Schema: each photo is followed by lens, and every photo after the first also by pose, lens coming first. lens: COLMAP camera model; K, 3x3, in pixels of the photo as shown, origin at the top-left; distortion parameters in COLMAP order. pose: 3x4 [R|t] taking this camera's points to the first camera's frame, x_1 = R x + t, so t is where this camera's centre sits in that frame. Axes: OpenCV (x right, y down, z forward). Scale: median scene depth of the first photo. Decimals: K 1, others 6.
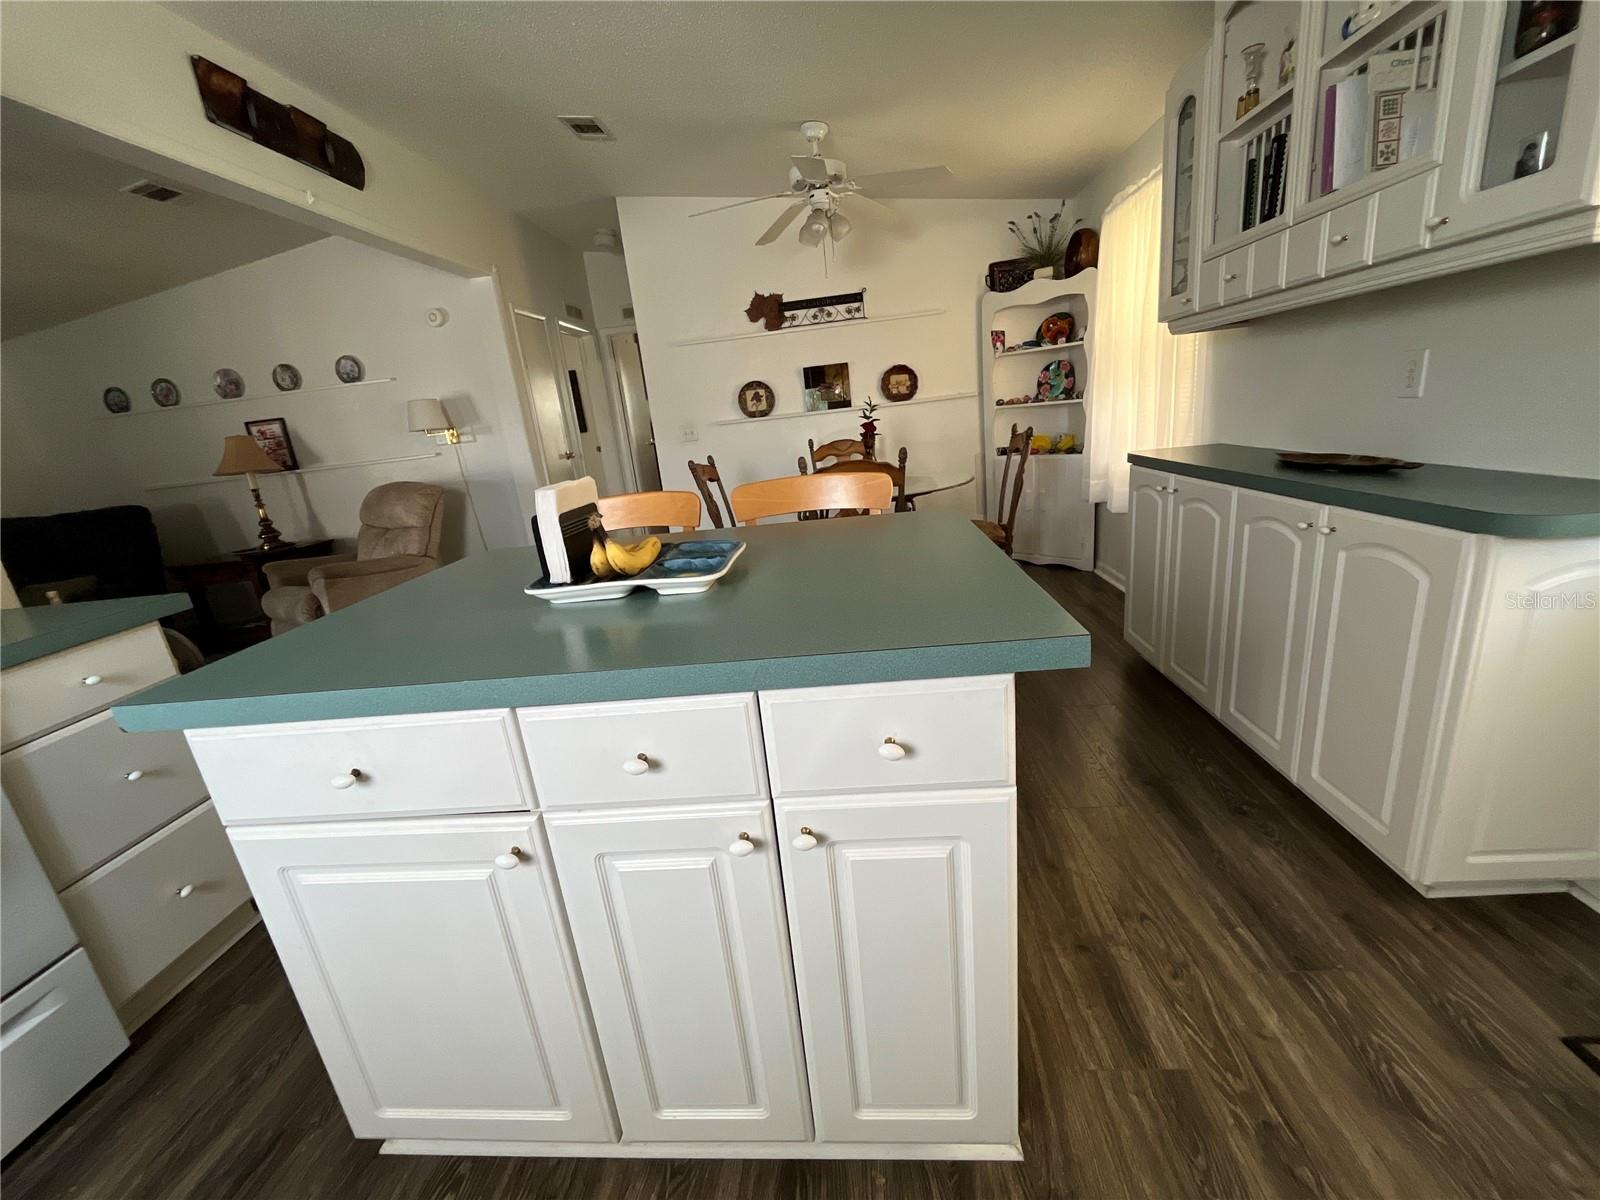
lens RADIAL K [[650.7, 0, 800.1], [0, 650.7, 599.2], [0, 0, 1]] dist [-0.002775, -0.000298]
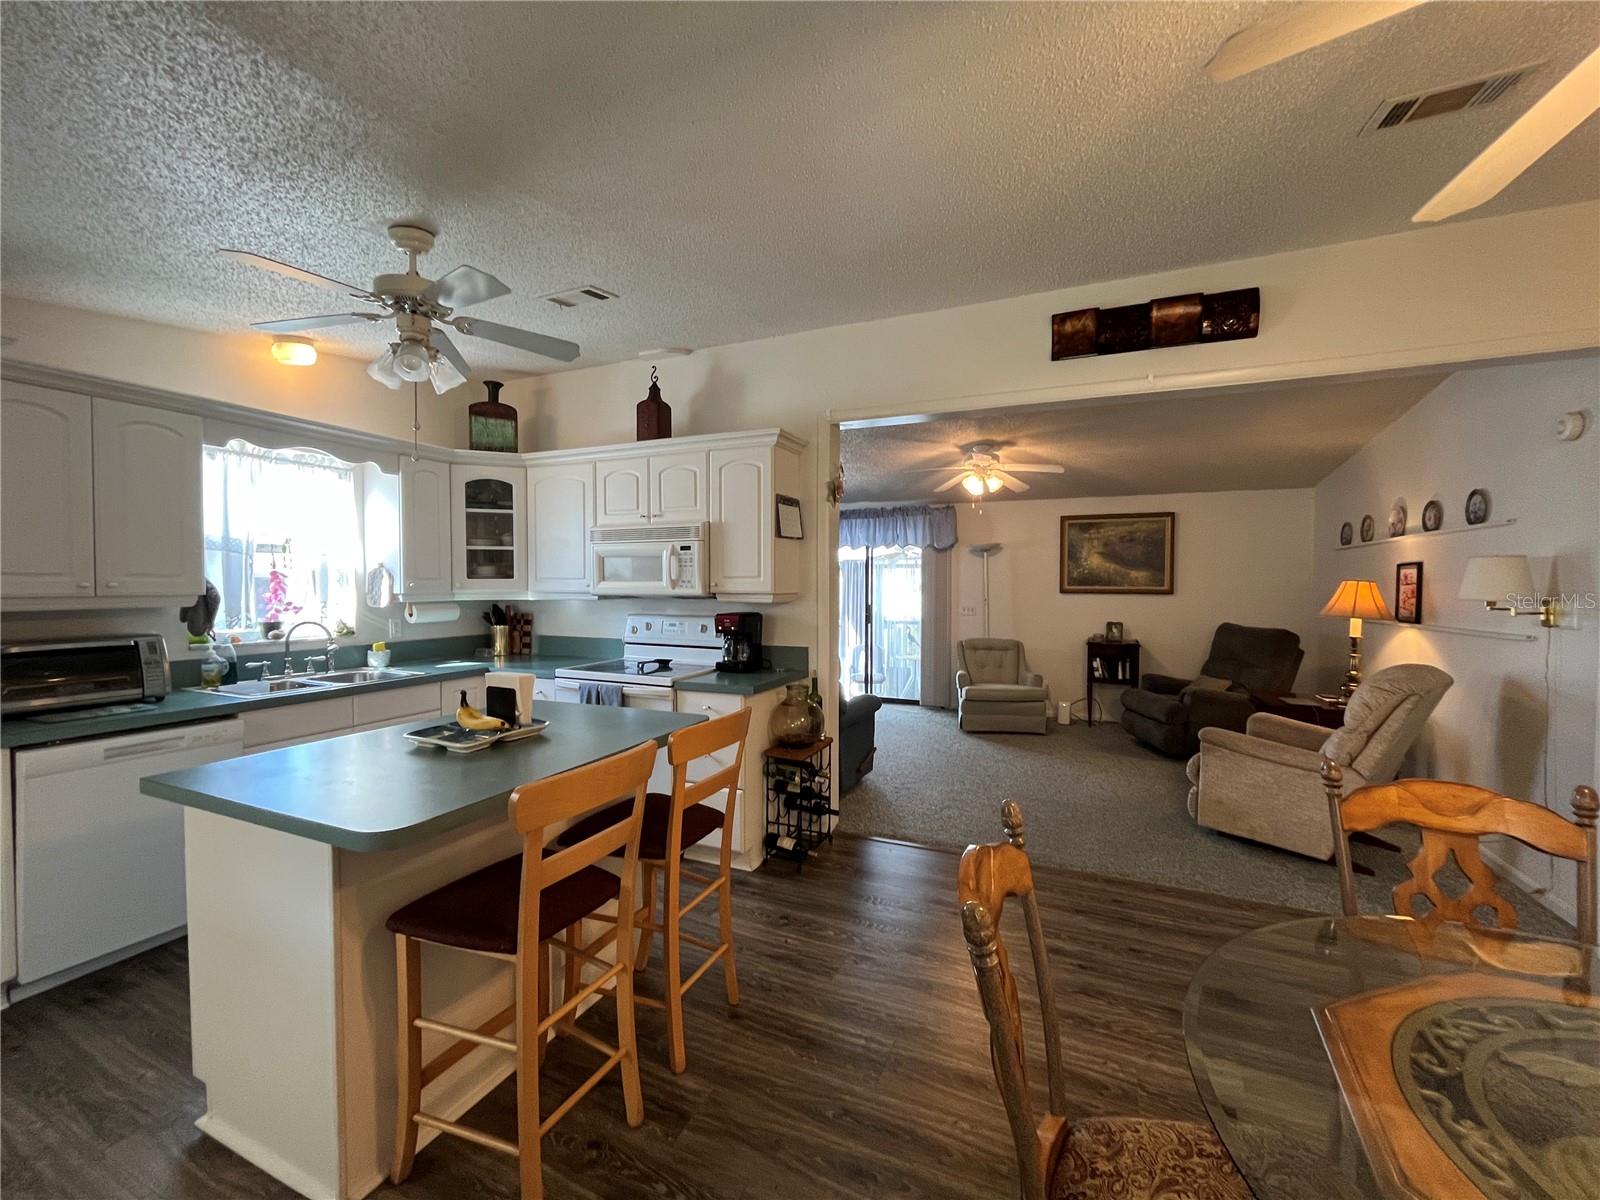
lens RADIAL K [[650.7, 0, 800.1], [0, 650.7, 599.2], [0, 0, 1]] dist [-0.002775, -0.000298]
pose [[-0.339220, 0.127375, -0.932044, 0.267398], [-0.229969, 0.949500, 0.213458, -0.245481], [0.912164, 0.286751, -0.292797, 0.570295]]
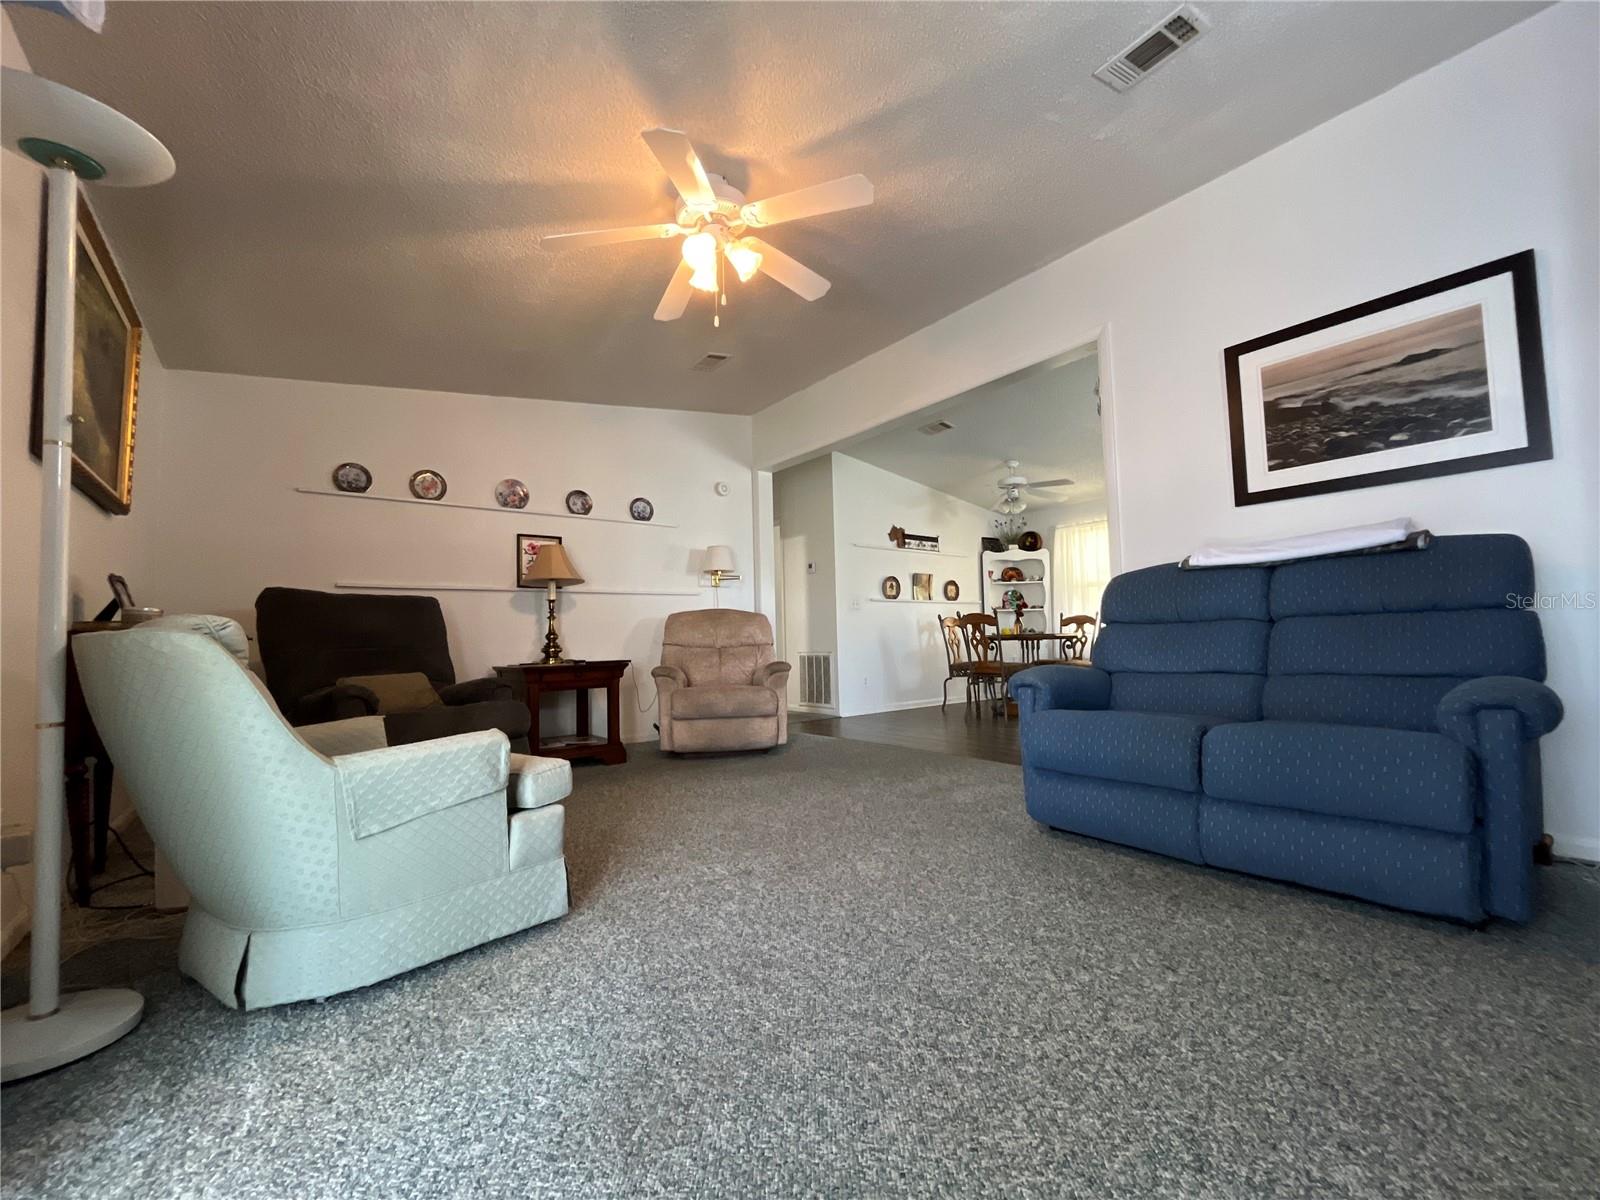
lens RADIAL K [[650.2, 0, 800.0], [0, 650.2, 600.0], [0, 0, 1]] dist [-0.002152, -0.000135]
pose [[0.738195, 0.130515, 0.661842, -1.250782], [0.132959, 0.933711, -0.332425, 0.198496], [-0.661355, 0.333392, 0.671907, 0.137608]]
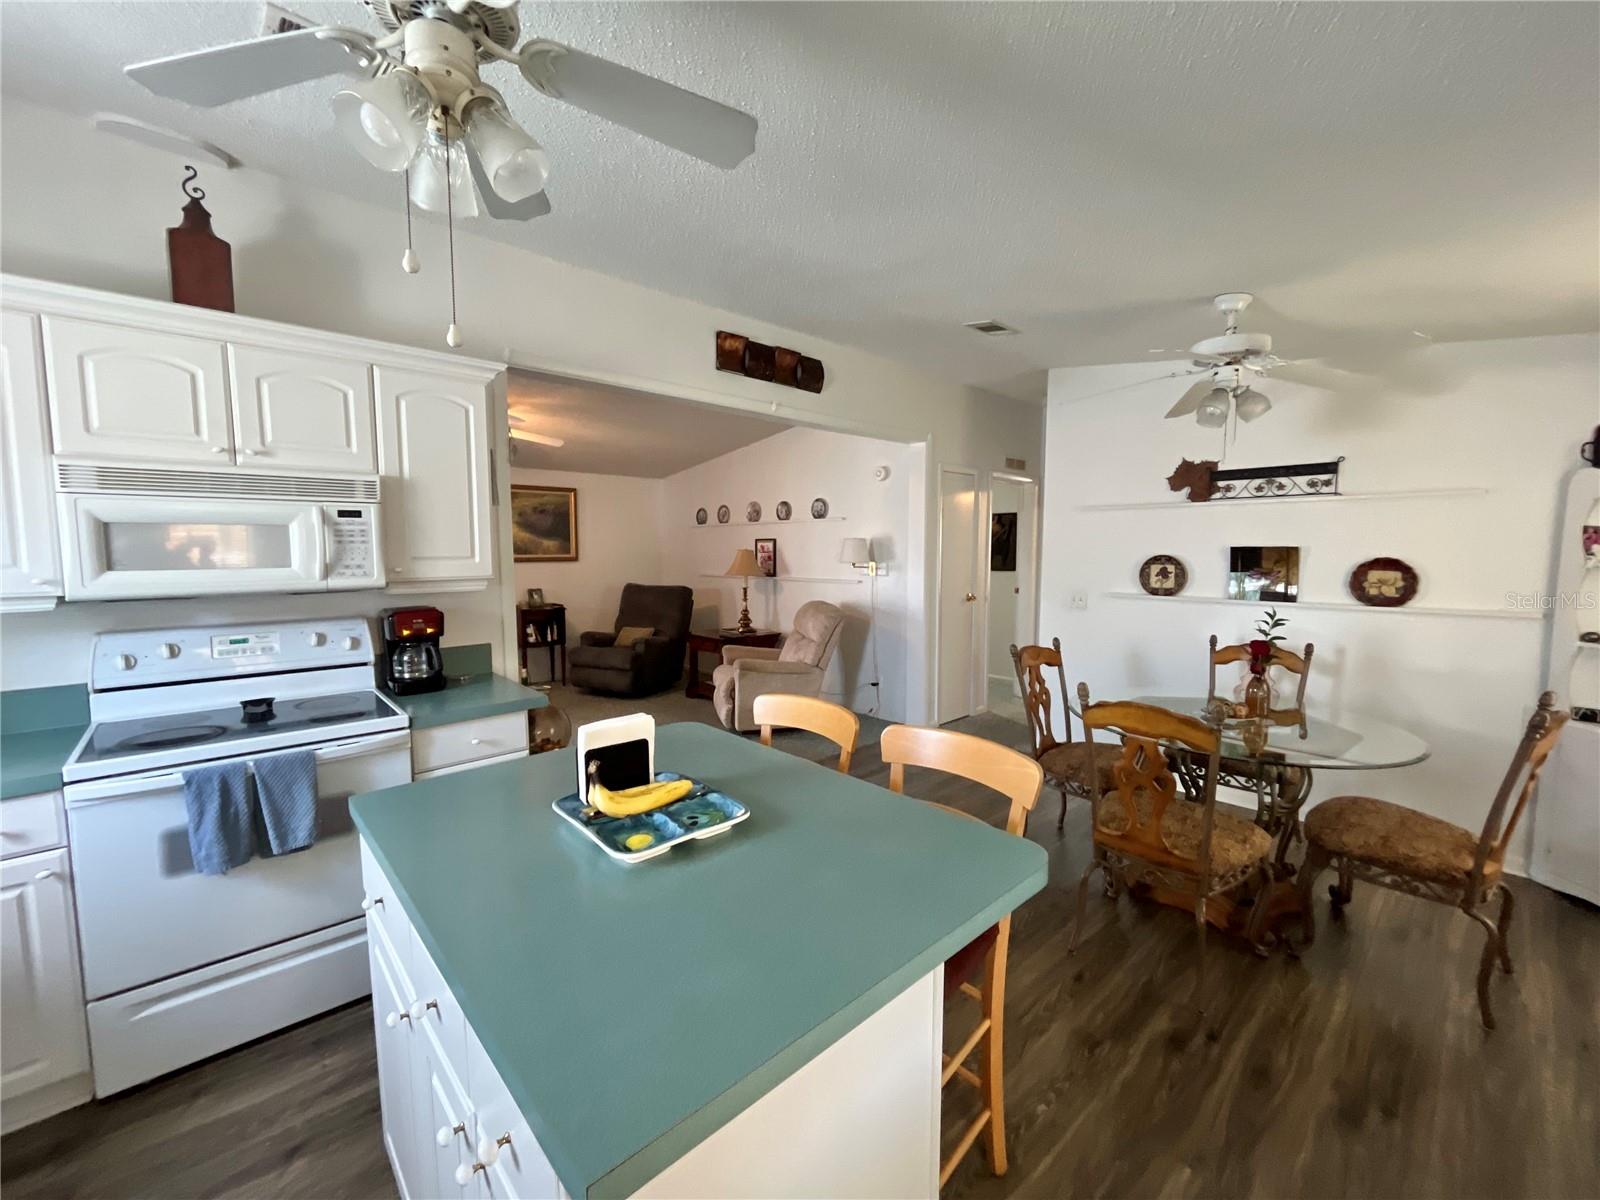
lens RADIAL K [[651.0, 0, 800.0], [0, 651.0, 600.0], [0, 0, 1]] dist [0.001030, -0.000068]
pose [[0.726827, 0.161504, -0.667562, 0.168252], [-0.262634, 0.963446, -0.052863, -0.106938], [0.634622, 0.213747, 0.742675, 0.065142]]
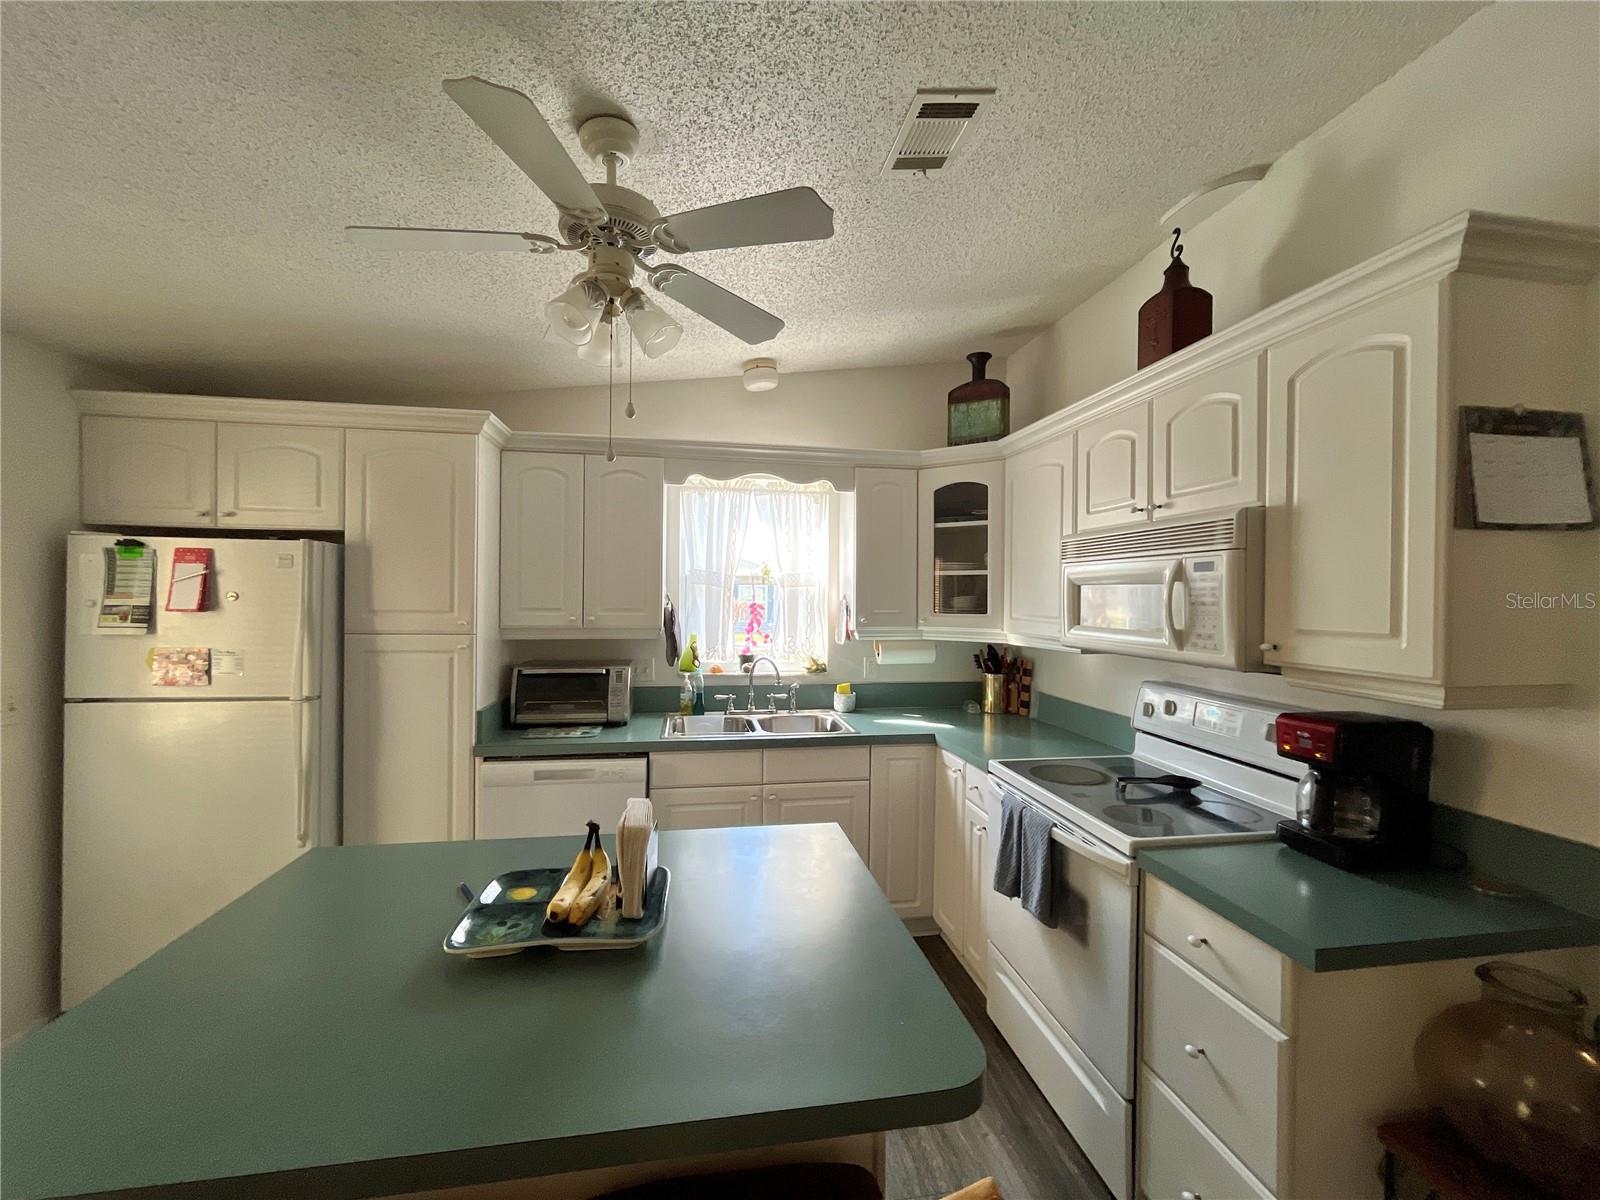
lens RADIAL K [[650.2, 0, 800.0], [0, 650.2, 600.0], [0, 0, 1]] dist [-0.002152, -0.000135]
pose [[-0.967748, 0.095617, -0.233068, -0.105877], [0.021156, 0.952748, 0.303025, -0.205495], [0.251030, 0.288321, -0.924043, 0.491447]]
